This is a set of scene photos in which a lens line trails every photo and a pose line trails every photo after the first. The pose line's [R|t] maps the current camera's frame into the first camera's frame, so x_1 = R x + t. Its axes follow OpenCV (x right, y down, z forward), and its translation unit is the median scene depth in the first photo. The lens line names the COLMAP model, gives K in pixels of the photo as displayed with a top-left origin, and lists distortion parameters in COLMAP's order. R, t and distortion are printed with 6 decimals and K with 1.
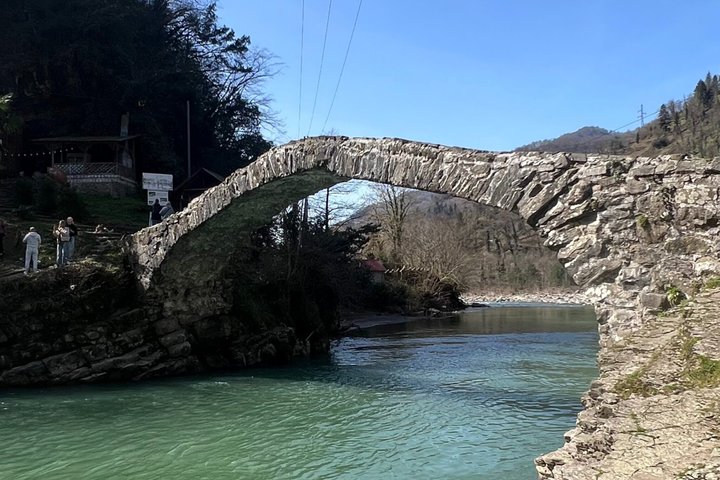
lens RADIAL K [[684.1, 0, 365.0], [0, 684.1, 239.0], [0, 0, 1]] dist [0.006566, 0.000000]
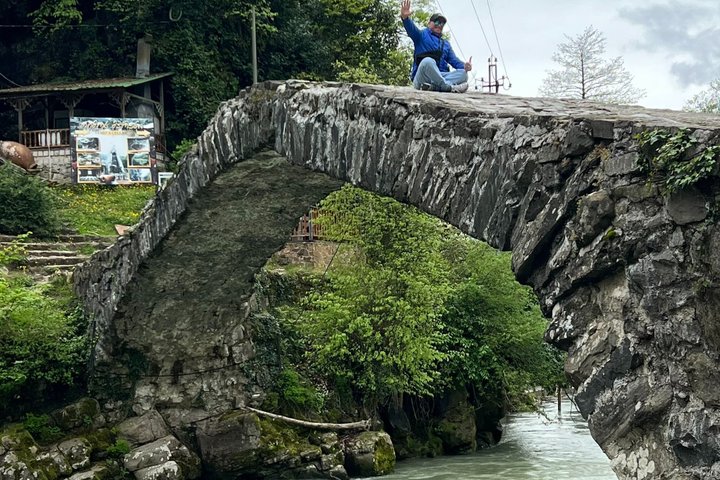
lens RADIAL K [[1239.0, 0, 358.6], [0, 1239.0, 244.0], [0, 0, 1]] dist [0.128121, 0.000000]
pose [[0.964648, -0.017038, -0.262989, 0.343580], [0.018639, 0.999820, 0.003593, -0.052211], [0.262880, -0.008368, 0.964792, 0.221432]]
